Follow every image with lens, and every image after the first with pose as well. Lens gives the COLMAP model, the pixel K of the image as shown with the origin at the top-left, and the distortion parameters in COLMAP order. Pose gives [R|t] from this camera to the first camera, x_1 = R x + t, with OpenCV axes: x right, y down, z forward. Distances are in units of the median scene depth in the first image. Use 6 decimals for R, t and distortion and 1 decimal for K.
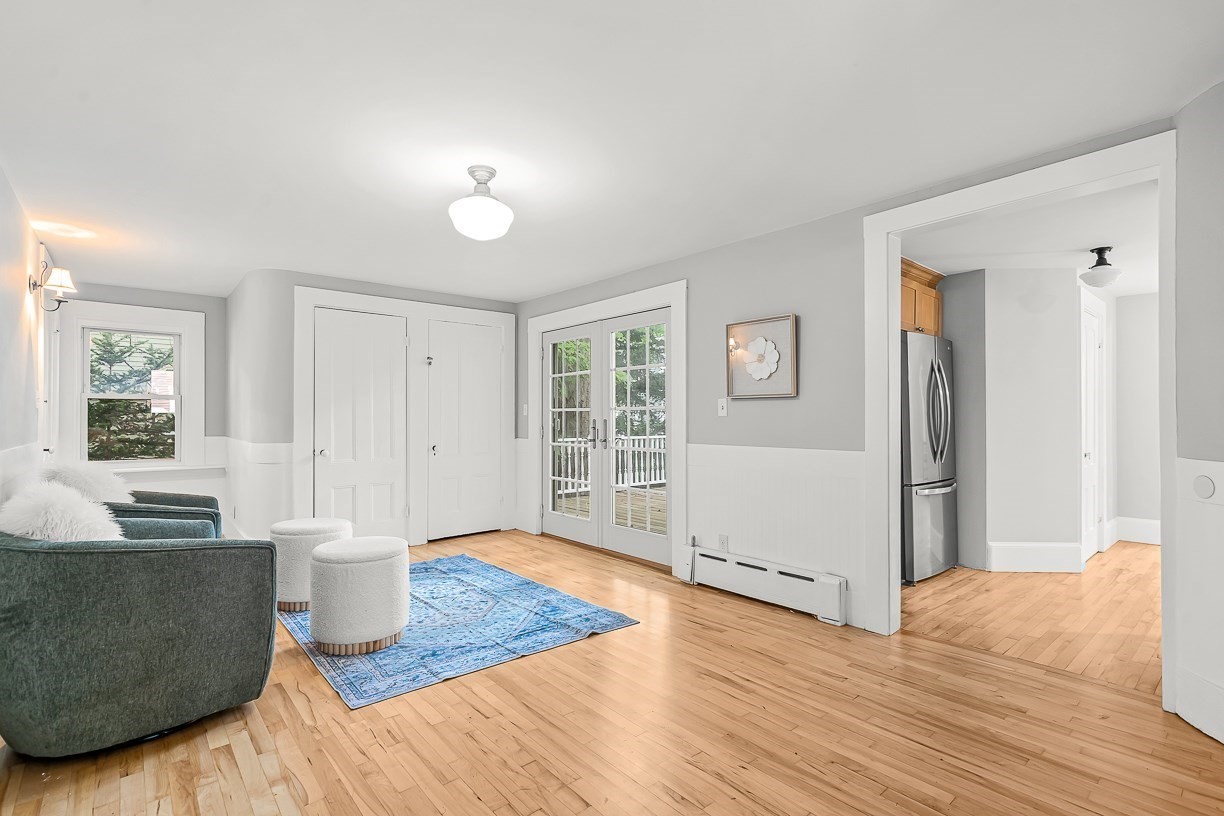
lens RADIAL K [[567.6, 0, 607.5], [0, 567.6, 409.8], [0, 0, 1]] dist [0.000888, -0.000449]
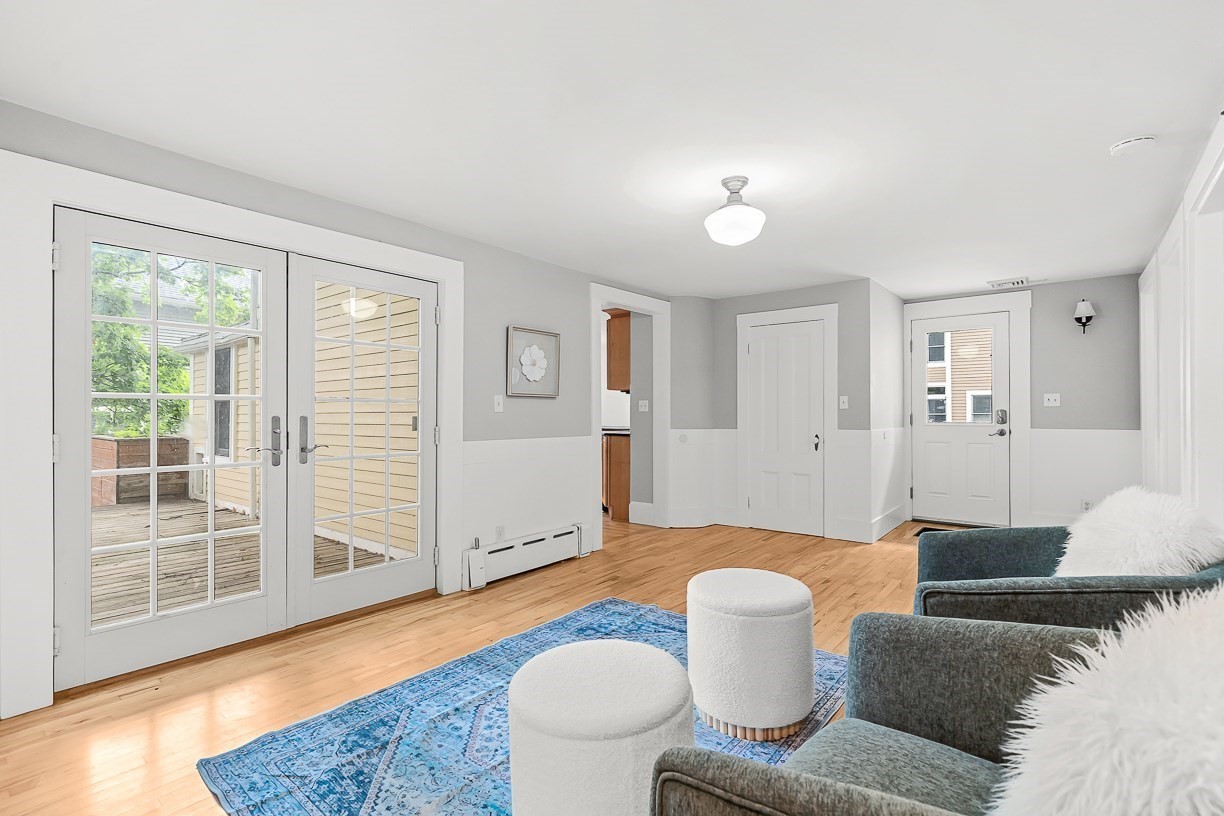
lens RADIAL K [[567.6, 0, 606.7], [0, 567.6, 409.4], [0, 0, 1]] dist [0.000888, -0.000449]
pose [[-0.172003, 0.006005, 0.985078, -0.933180], [-0.014311, 0.999861, -0.008594, 0.013709], [-0.984992, -0.015576, -0.171894, 1.078846]]
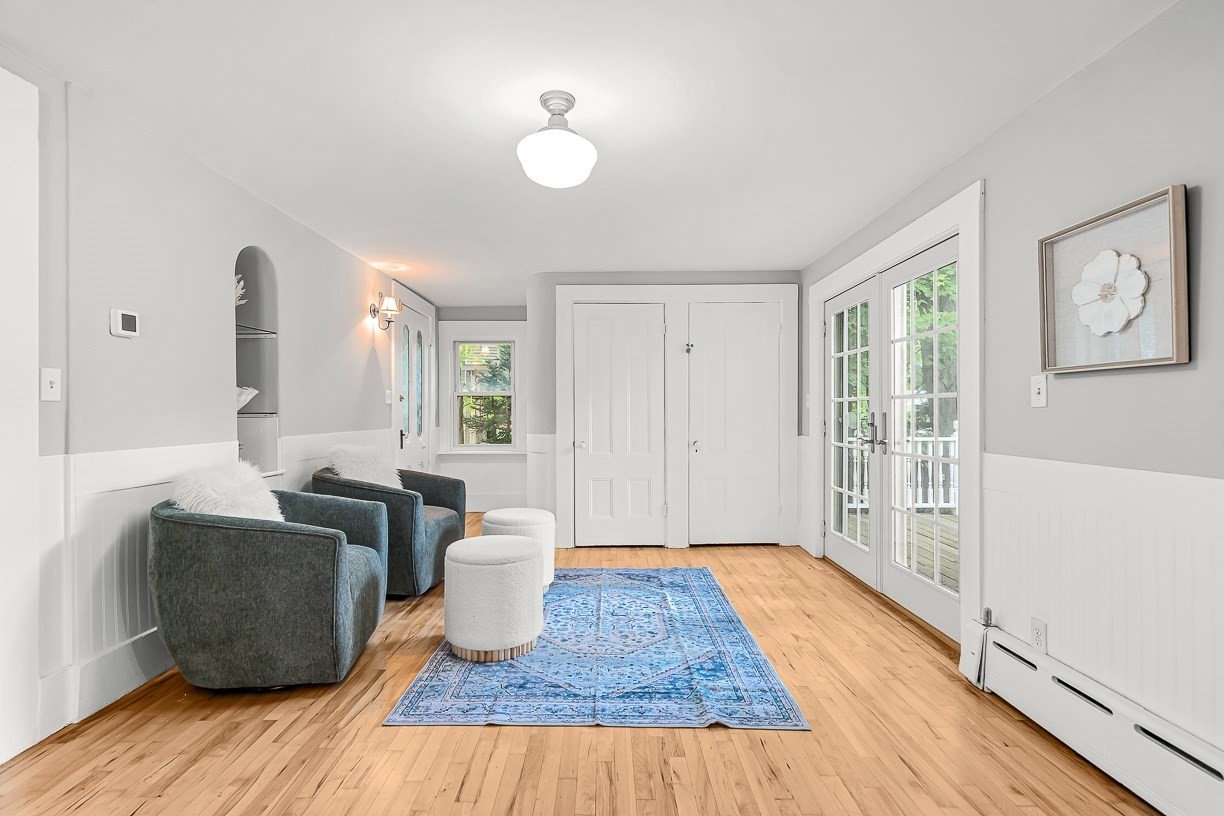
lens RADIAL K [[567.6, 0, 609.3], [0, 567.6, 412.0], [0, 0, 1]] dist [0.000888, -0.000449]
pose [[0.762473, 0.001069, -0.647019, 0.265355], [0.009393, 0.999875, 0.012721, 0.005666], [0.646951, -0.015777, 0.762368, 0.333387]]
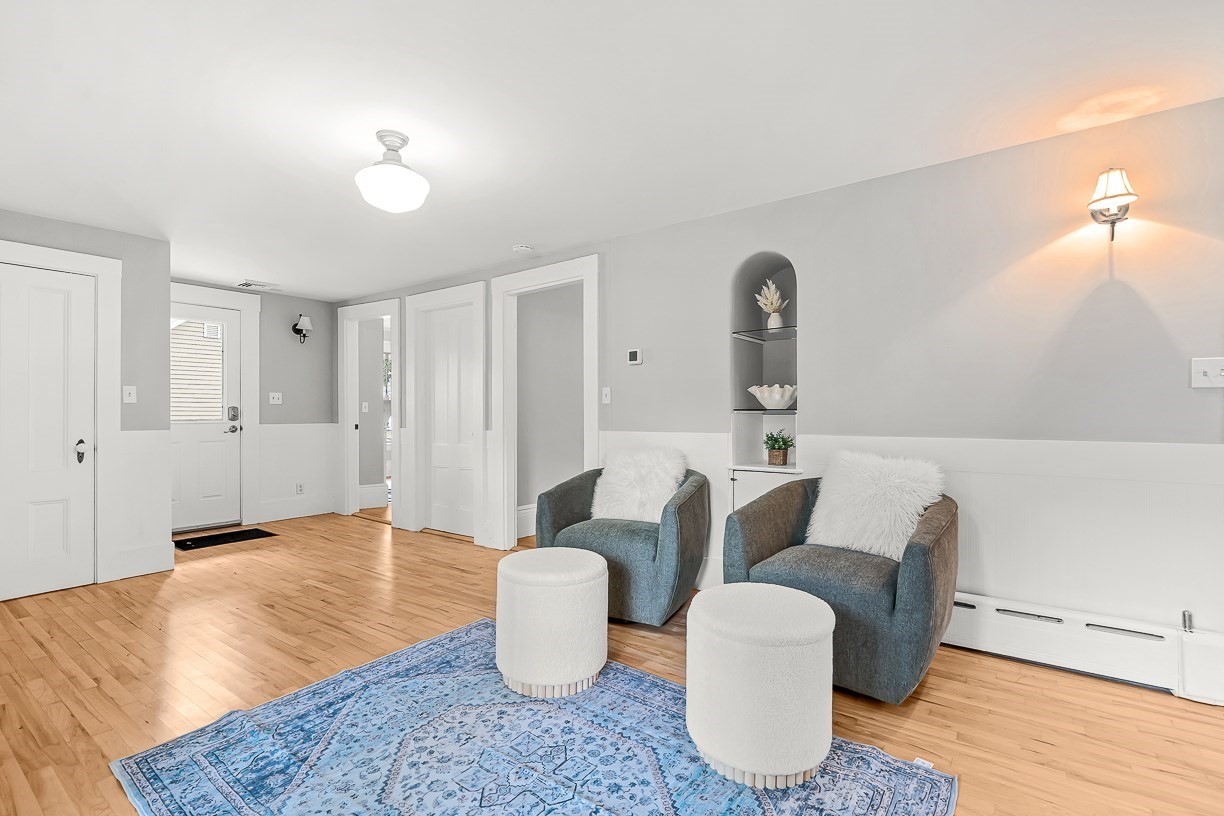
lens RADIAL K [[567.6, 0, 612.1], [0, 567.6, 410.0], [0, 0, 1]] dist [0.000888, -0.000449]
pose [[-0.974169, 0.001403, -0.225817, -0.272514], [0.005854, 0.999802, -0.019042, 0.030688], [0.225745, -0.019872, -0.973984, 1.496569]]
